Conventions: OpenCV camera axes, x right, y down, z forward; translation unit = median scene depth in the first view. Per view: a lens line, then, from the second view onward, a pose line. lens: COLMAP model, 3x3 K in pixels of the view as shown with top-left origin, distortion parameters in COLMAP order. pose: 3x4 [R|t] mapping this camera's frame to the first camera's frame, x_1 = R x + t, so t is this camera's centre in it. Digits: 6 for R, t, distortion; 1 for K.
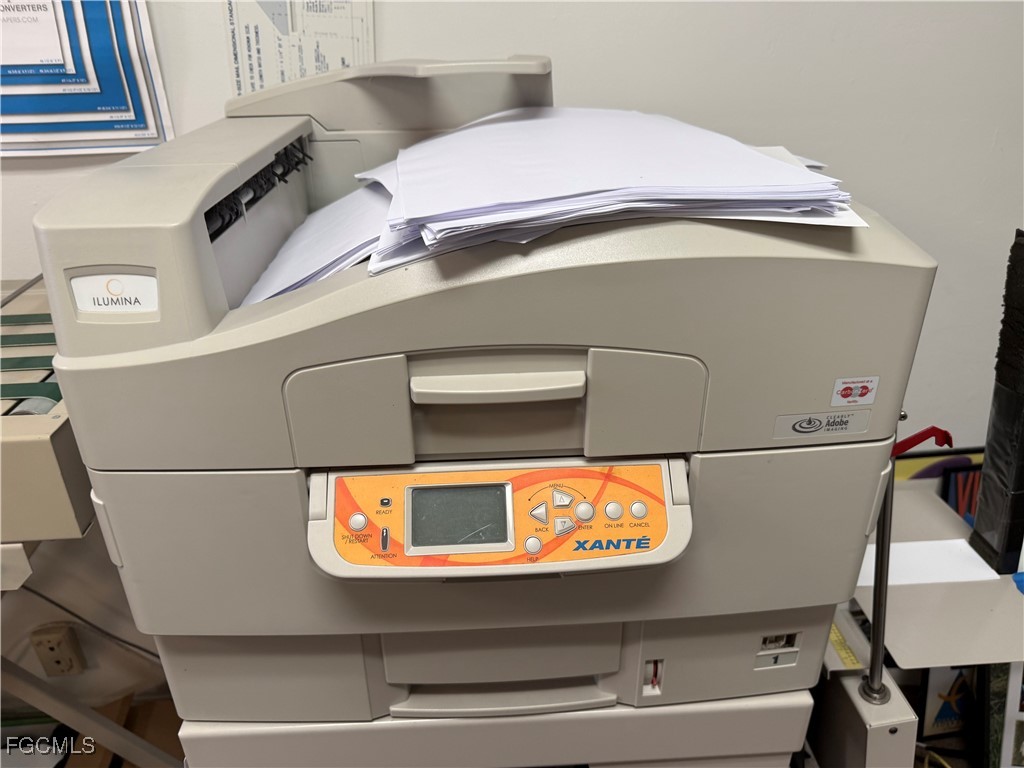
lens RADIAL K [[730.3, 0, 509.2], [0, 730.3, 383.8], [0, 0, 1]] dist [-0.004106, -0.005886]
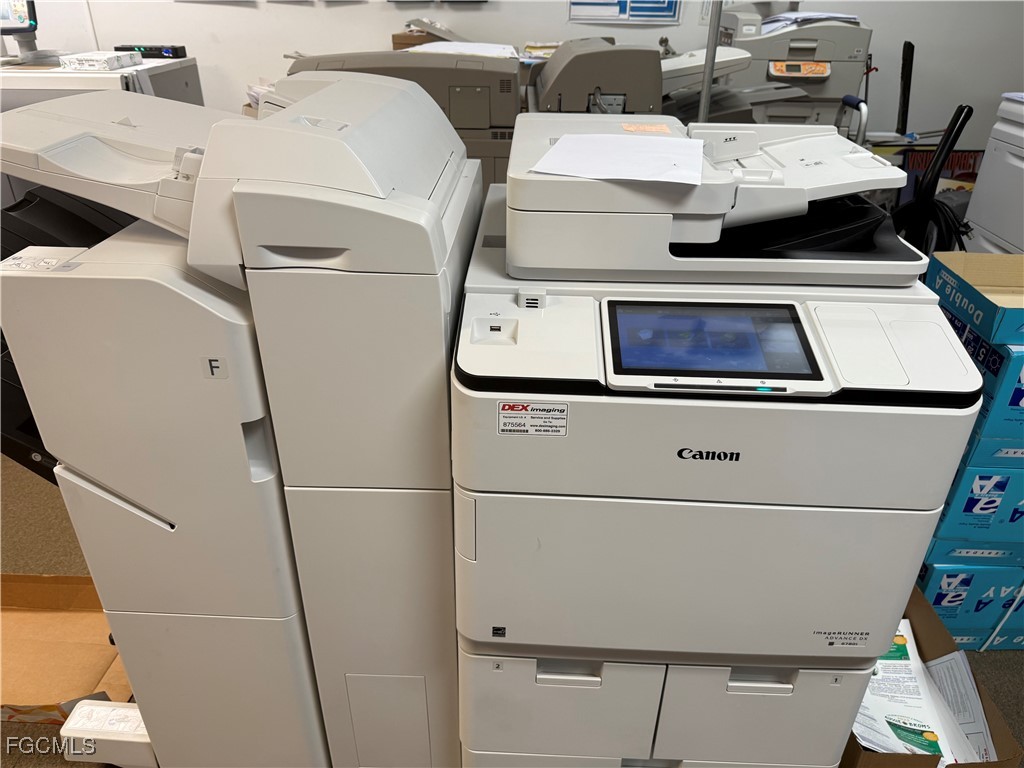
lens RADIAL K [[730.3, 0, 501.1], [0, 730.3, 376.2], [0, 0, 1]] dist [-0.004106, -0.005886]
pose [[0.993288, 0.071183, -0.091171, -1.837090], [-0.069045, 0.997264, 0.026390, 2.874027], [0.092800, -0.019918, 0.995486, -5.635803]]
